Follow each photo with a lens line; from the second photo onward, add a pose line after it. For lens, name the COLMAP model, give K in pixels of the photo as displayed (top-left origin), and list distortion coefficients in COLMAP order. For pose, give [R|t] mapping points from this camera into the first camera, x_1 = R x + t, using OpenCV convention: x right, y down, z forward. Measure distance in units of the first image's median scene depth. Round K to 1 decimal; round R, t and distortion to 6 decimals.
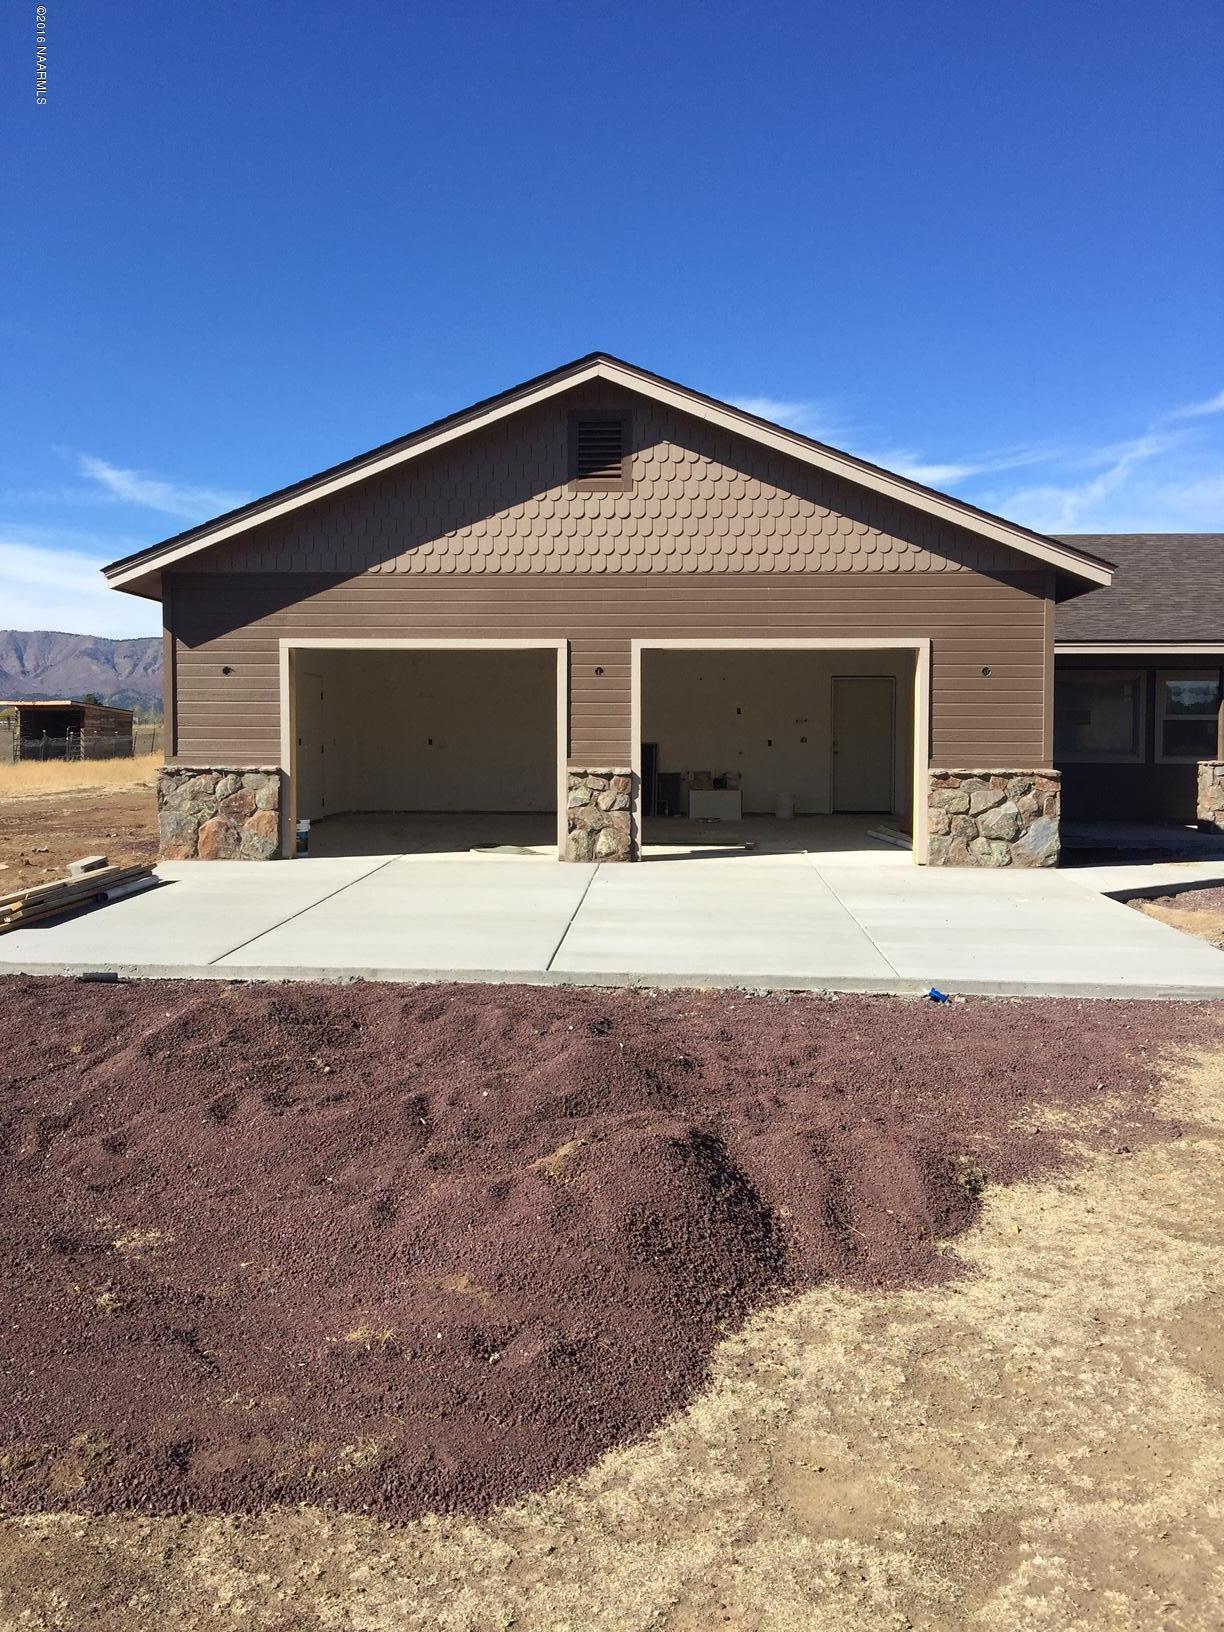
lens RADIAL K [[1368.7, 0, 600.1], [0, 1368.7, 821.1], [0, 0, 1]] dist [0.033744, 0.000165]
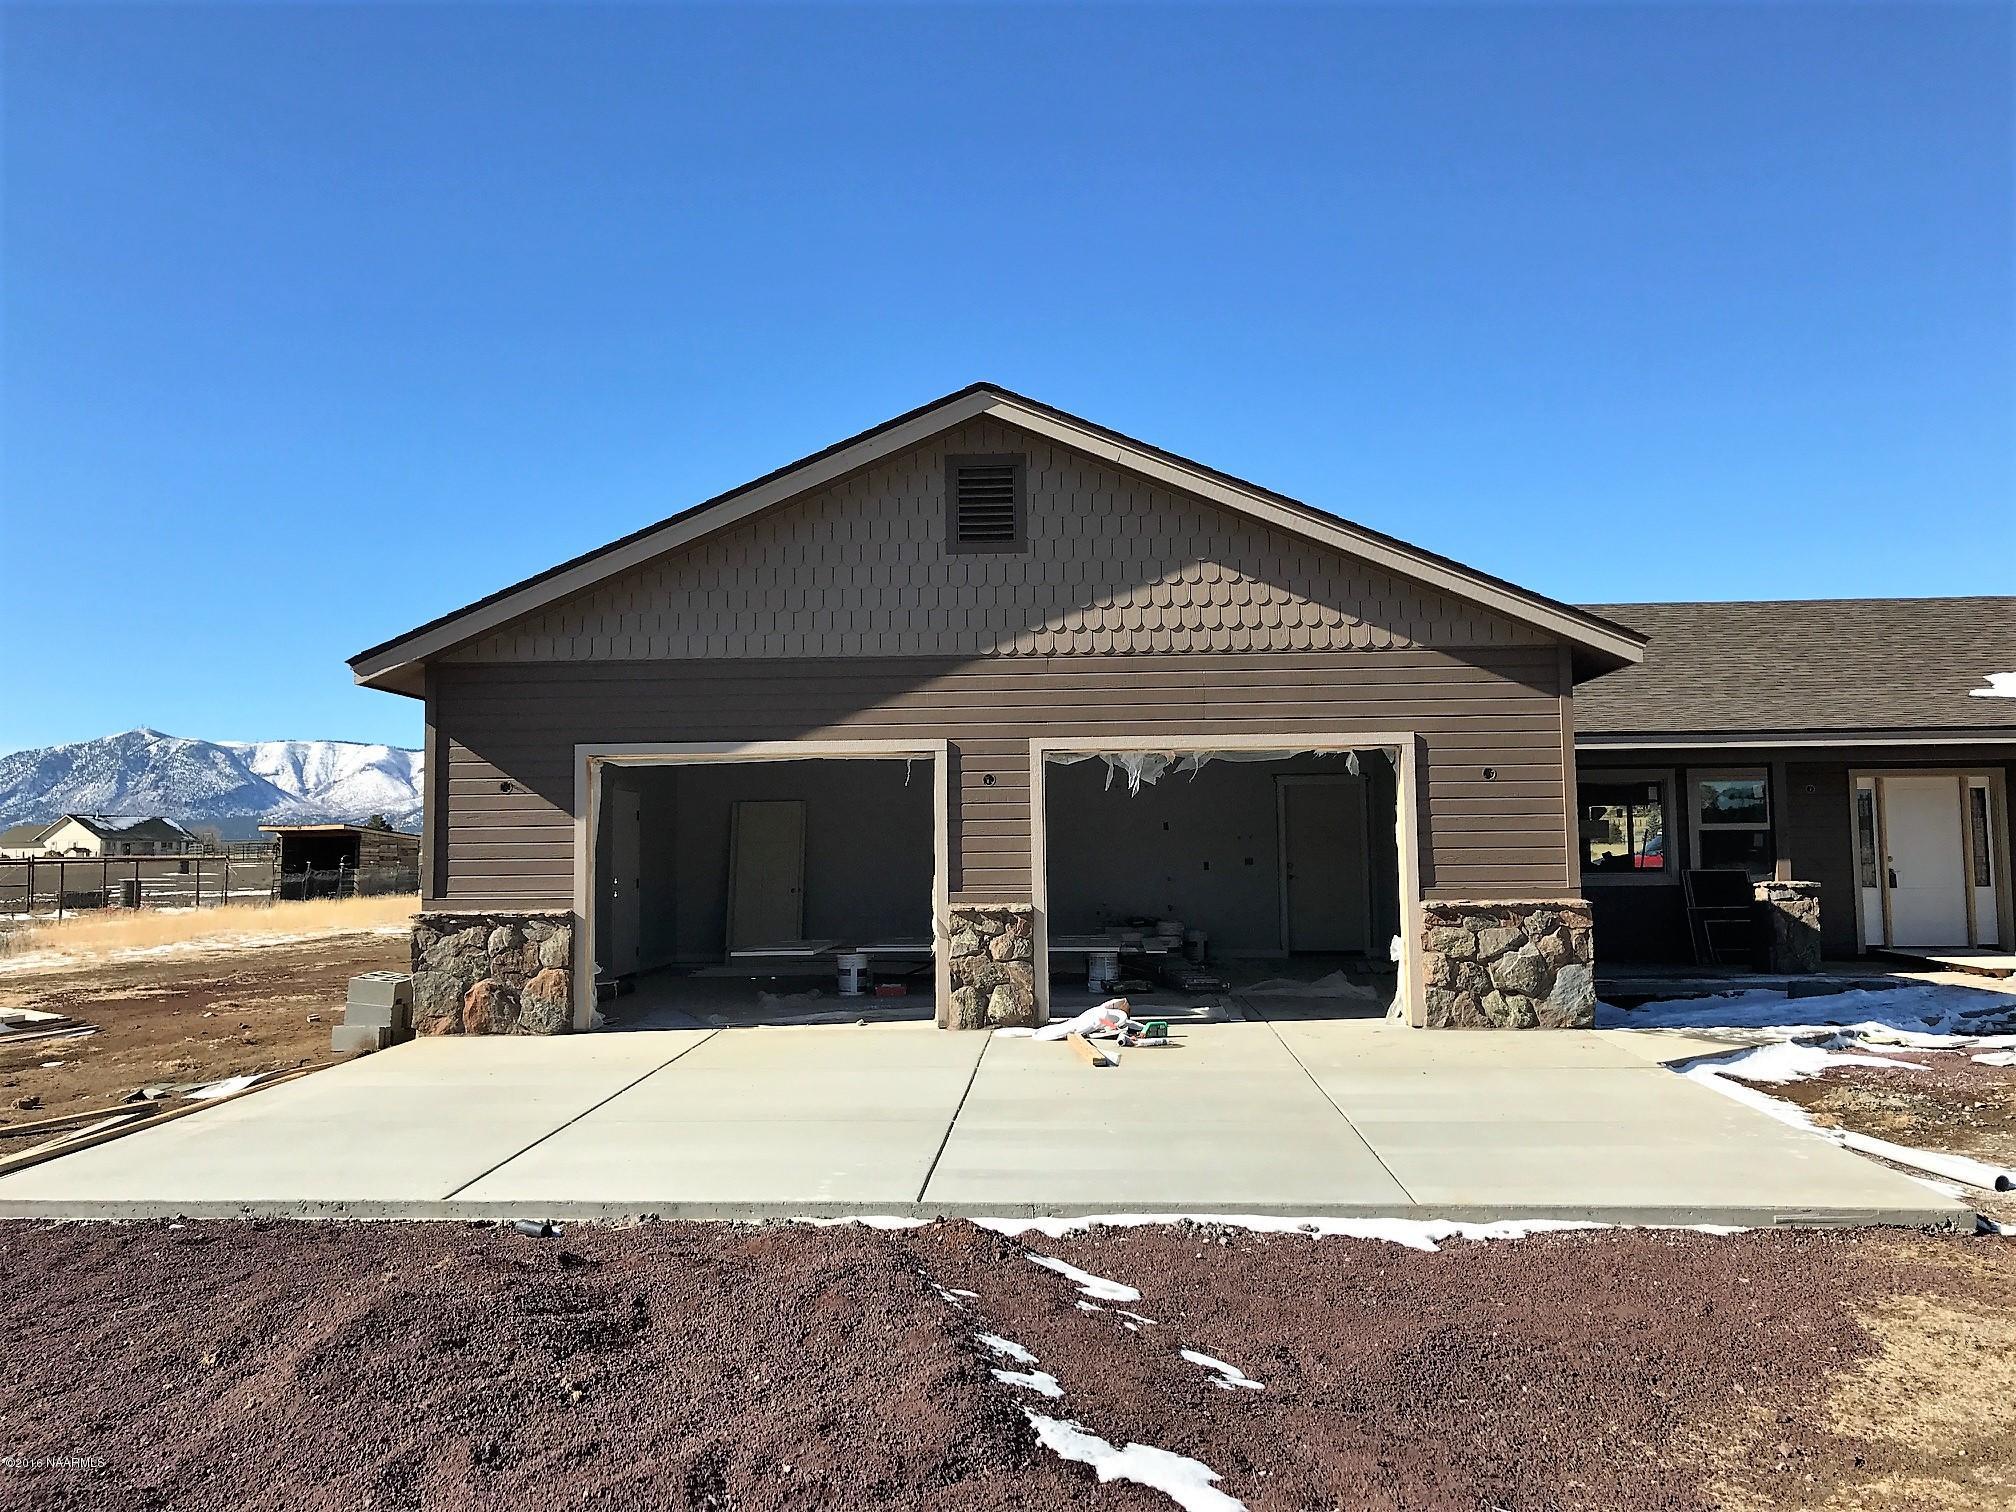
lens RADIAL K [[1645.3, 0, 1008.0], [0, 1645.3, 756.0], [0, 0, 1]] dist [0.086111, -0.161003]
pose [[0.999855, -0.014356, 0.009149, 0.001874], [0.015361, 0.992480, -0.121439, -0.009502], [-0.007337, 0.121562, 0.992557, 0.072706]]
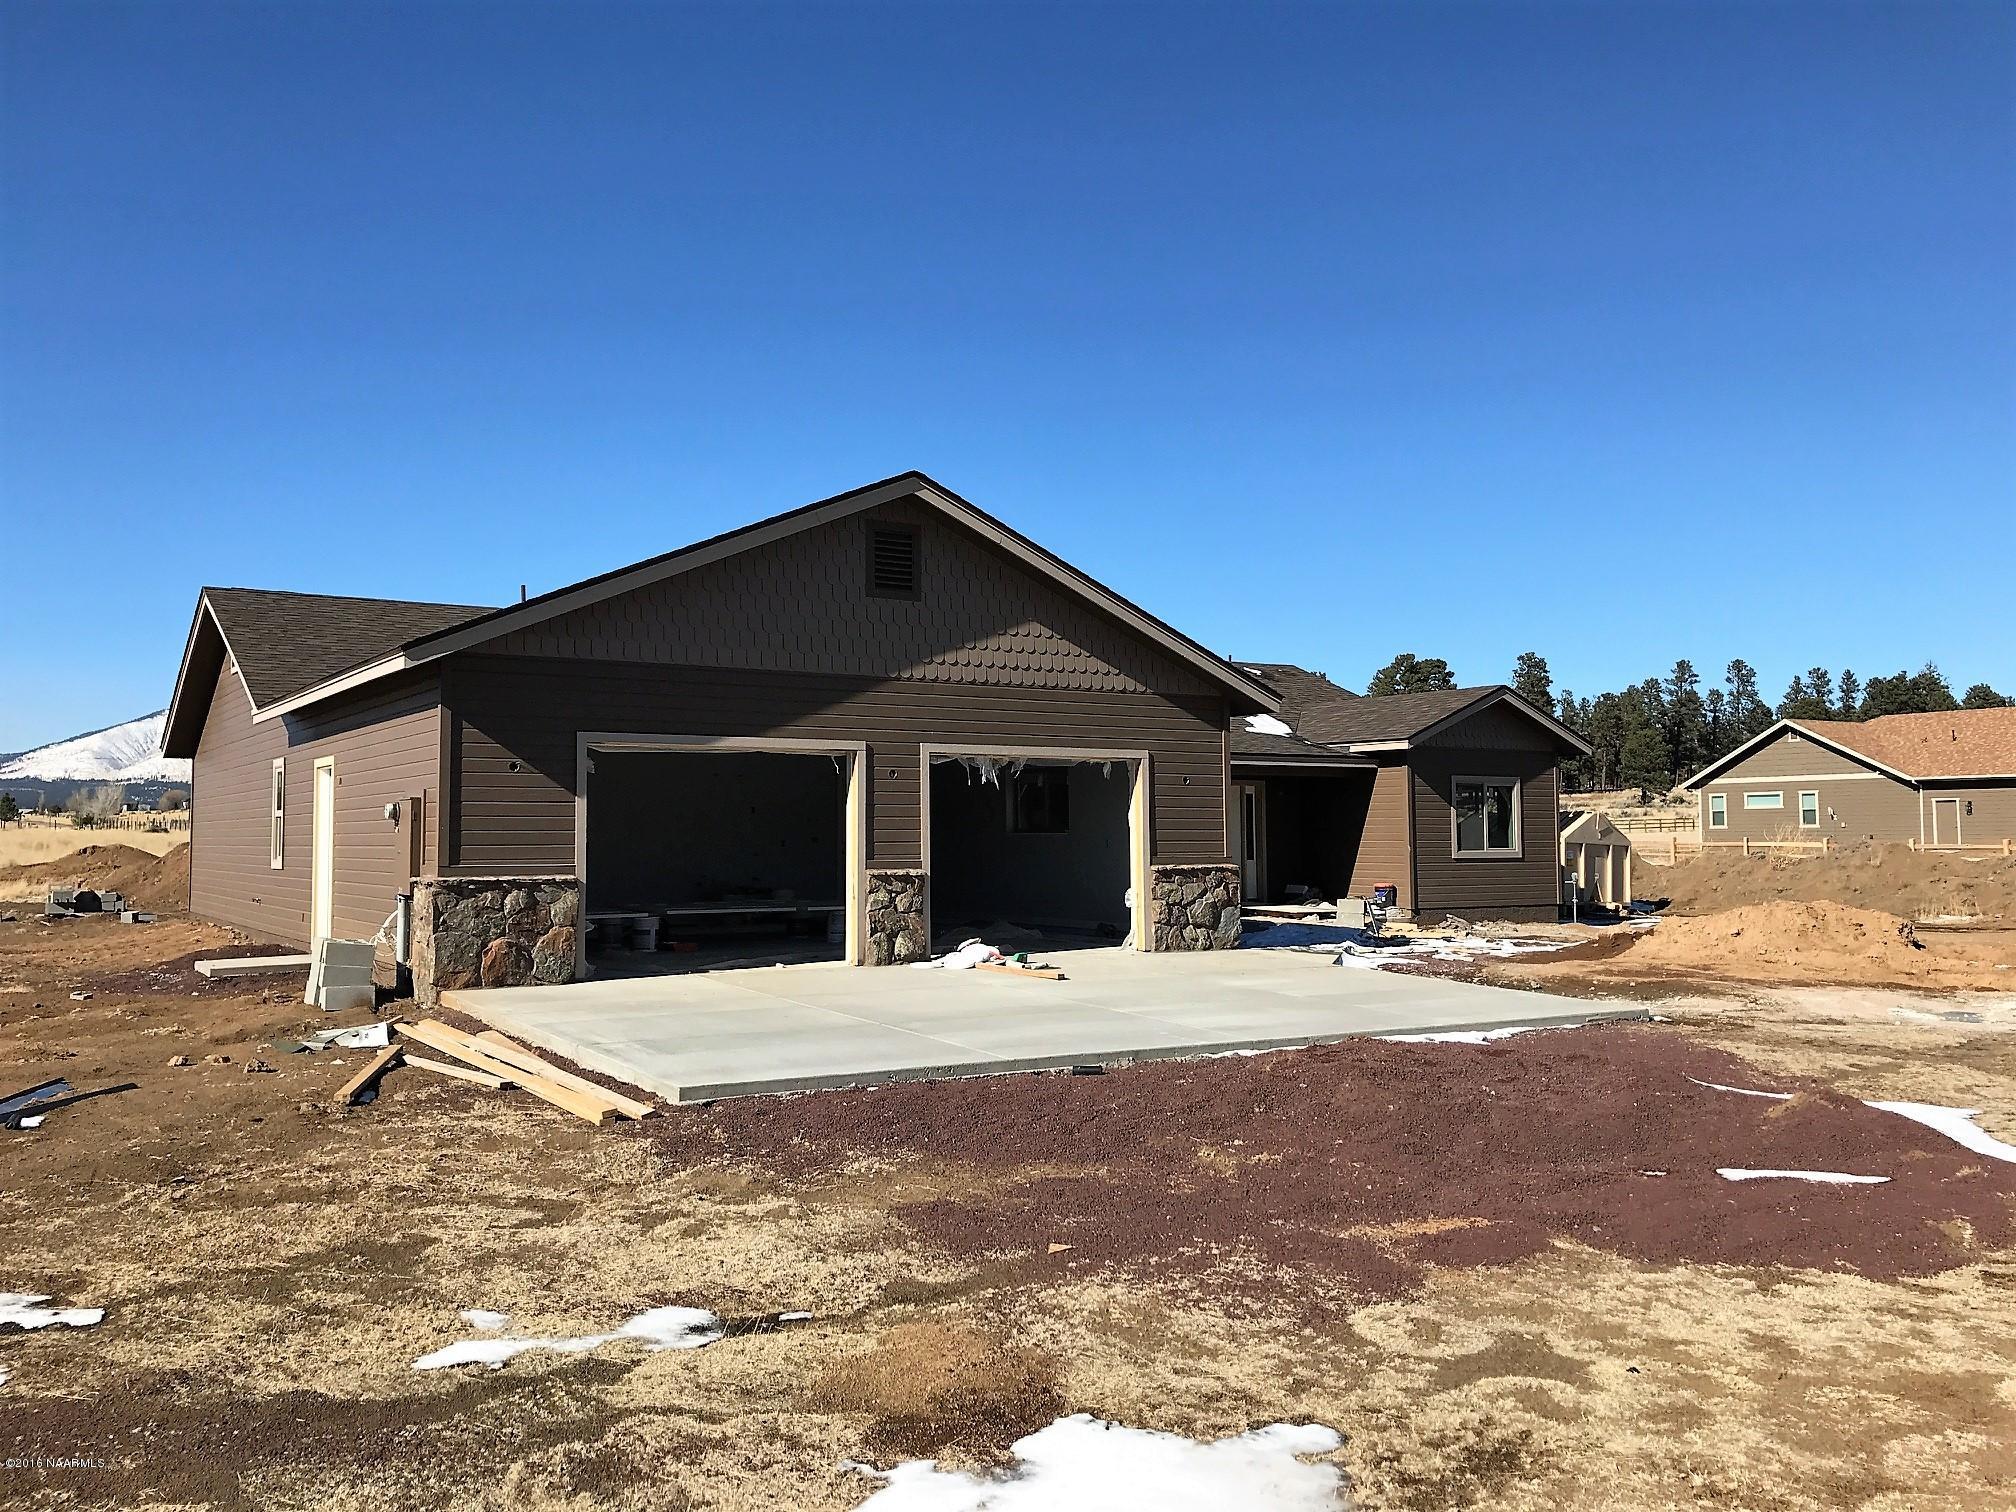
lens RADIAL K [[1645.3, 0, 1008.0], [0, 1645.3, 756.0], [0, 0, 1]] dist [0.086111, -0.161003]
pose [[0.804744, 0.023043, 0.593175, -0.652521], [0.040516, 0.994784, -0.093611, -0.005738], [-0.592238, 0.099366, 0.799613, -0.022441]]
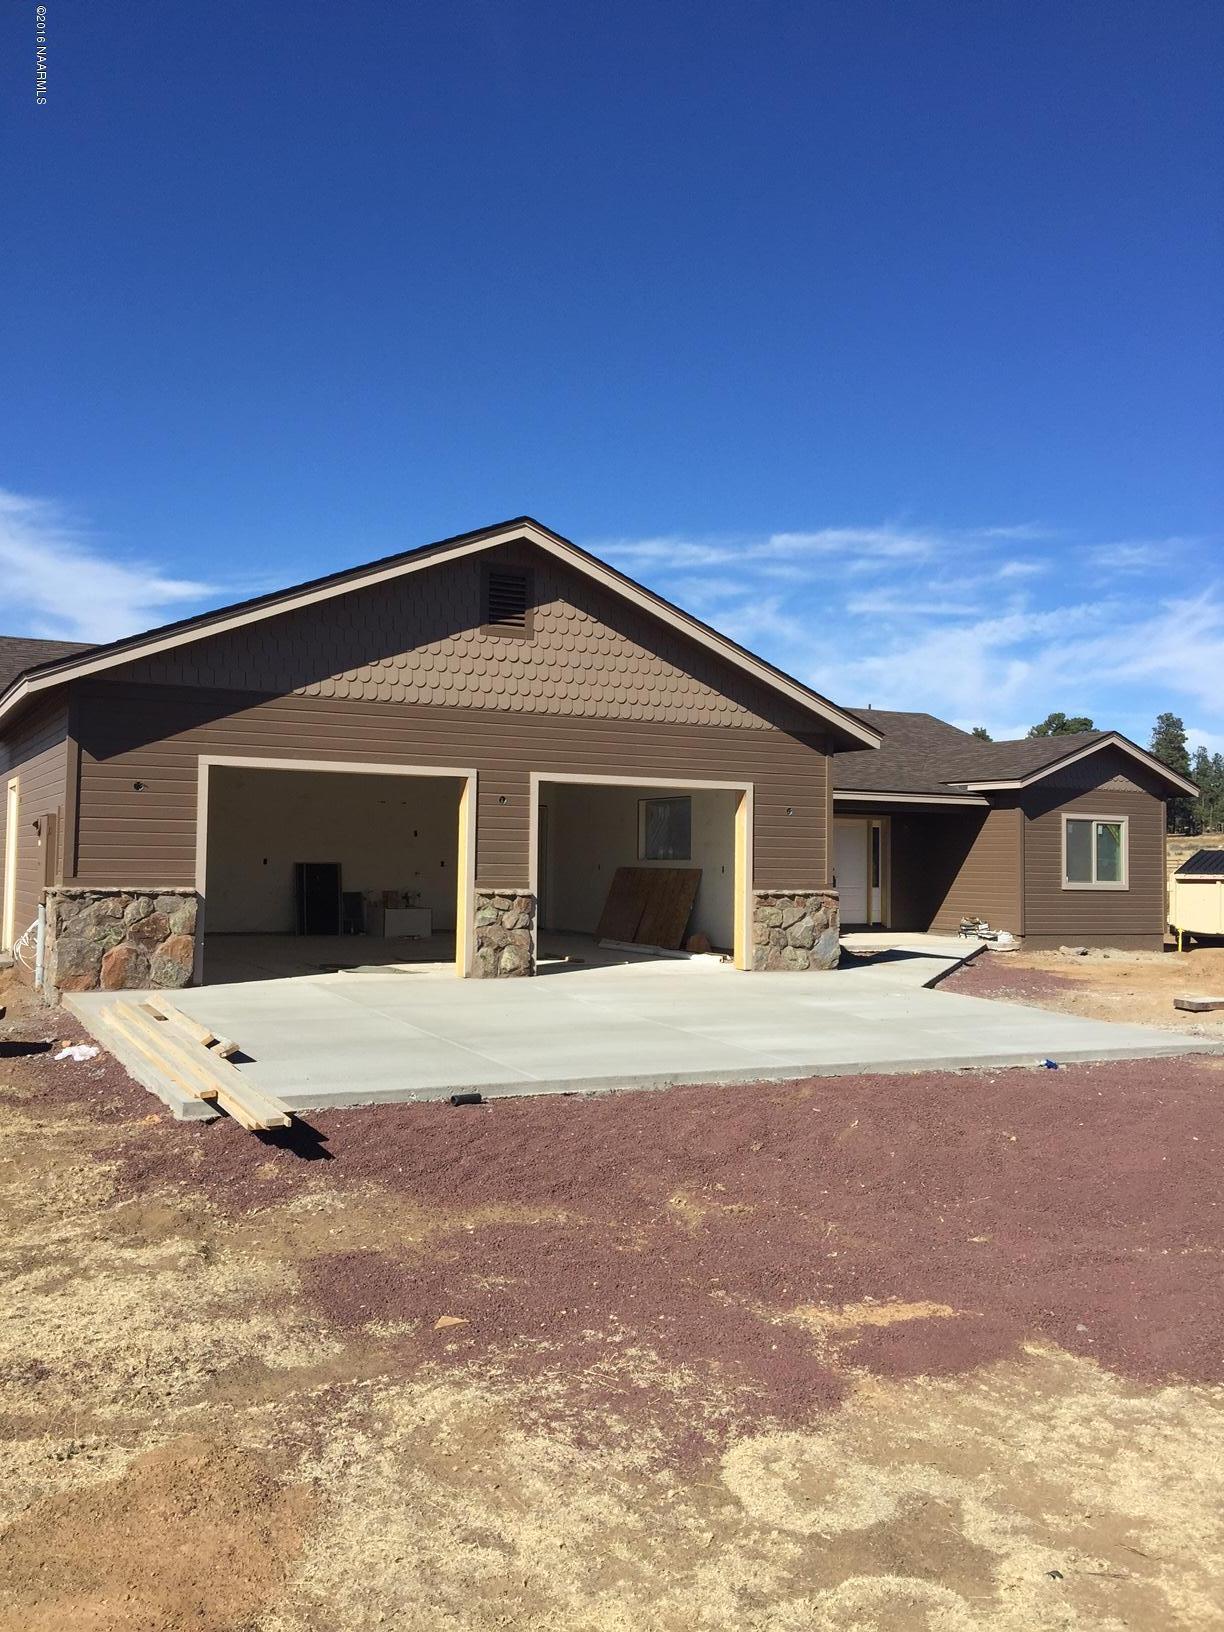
lens RADIAL K [[1374.6, 0, 588.8], [0, 1374.6, 812.7], [0, 0, 1]] dist [0.082683, -0.162202]
pose [[0.854260, 0.028422, 0.519069, -0.506685], [0.017948, 0.996296, -0.084091, -0.006718], [-0.519537, 0.081152, 0.850586, 0.039906]]
